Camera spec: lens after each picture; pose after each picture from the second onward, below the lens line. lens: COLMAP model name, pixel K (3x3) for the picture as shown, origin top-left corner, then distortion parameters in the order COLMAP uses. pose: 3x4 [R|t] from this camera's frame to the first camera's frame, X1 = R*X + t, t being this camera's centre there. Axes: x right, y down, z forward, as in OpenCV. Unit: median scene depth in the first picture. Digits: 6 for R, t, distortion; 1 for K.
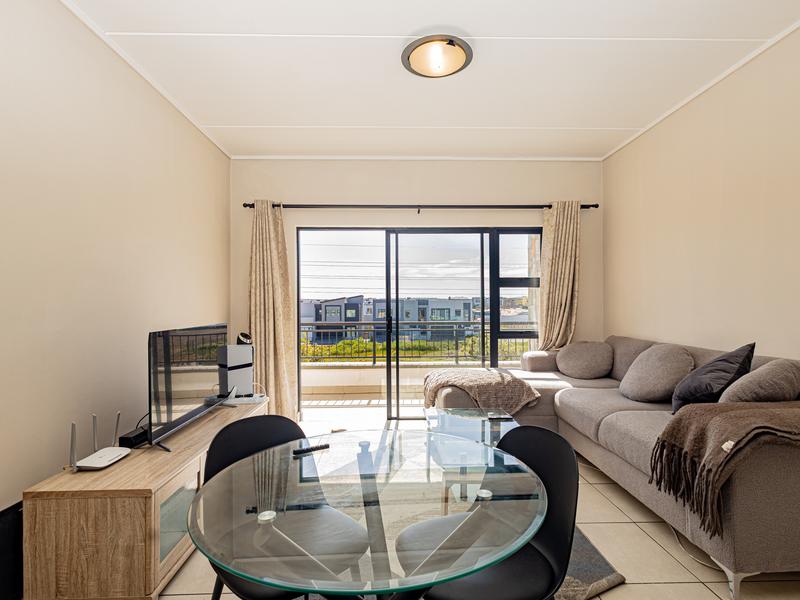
lens RADIAL K [[413.0, 0, 399.7], [0, 413.0, 305.0], [0, 0, 1]] dist [0.010270, -0.000572]
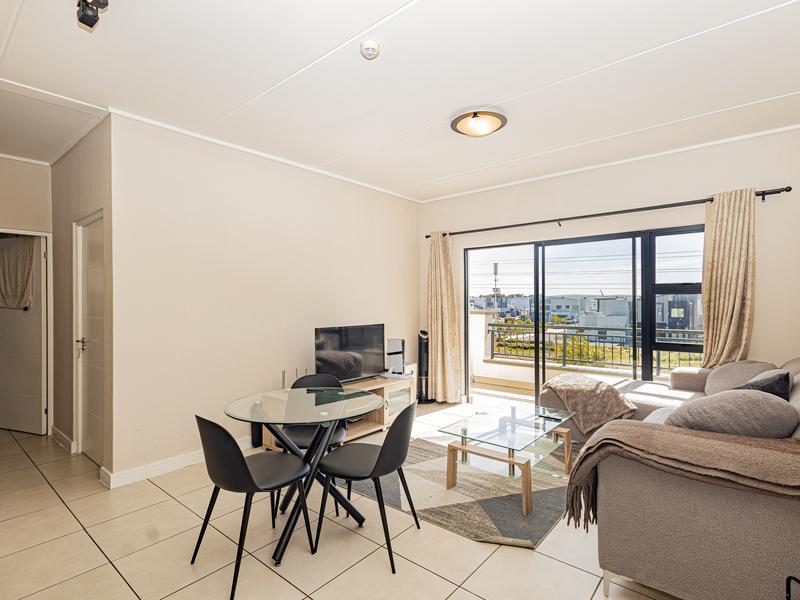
lens RADIAL K [[413.0, 0, 401.1], [0, 413.0, 304.1], [0, 0, 1]] dist [0.010270, -0.000572]
pose [[0.746363, 0.006287, -0.665510, 0.459999], [-0.003330, 0.999978, 0.005713, -0.025753], [0.665531, -0.002048, 0.746367, -0.070686]]
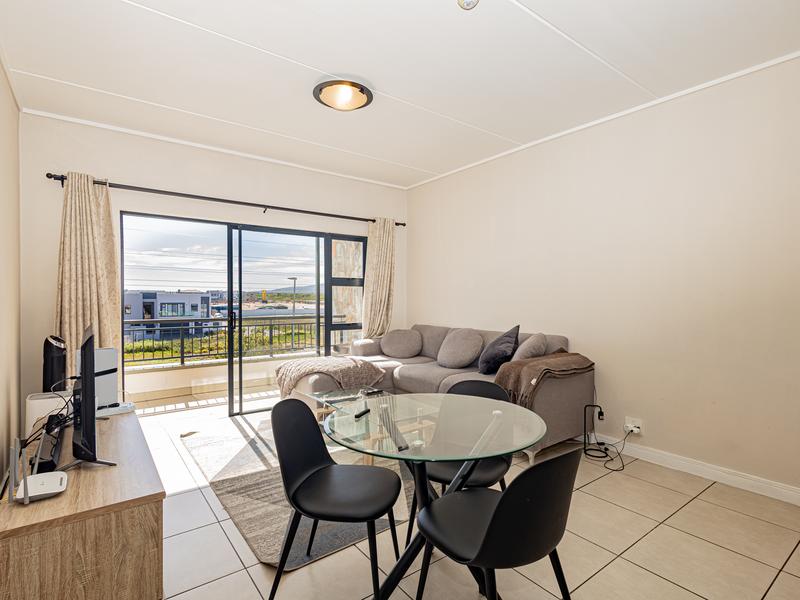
lens RADIAL K [[413.0, 0, 402.7], [0, 413.0, 304.2], [0, 0, 1]] dist [0.010270, -0.000572]
pose [[0.814095, -0.002631, 0.580726, -0.280323], [-0.004435, 0.999932, 0.010747, -0.005085], [-0.580715, -0.011324, 0.814028, -0.048690]]
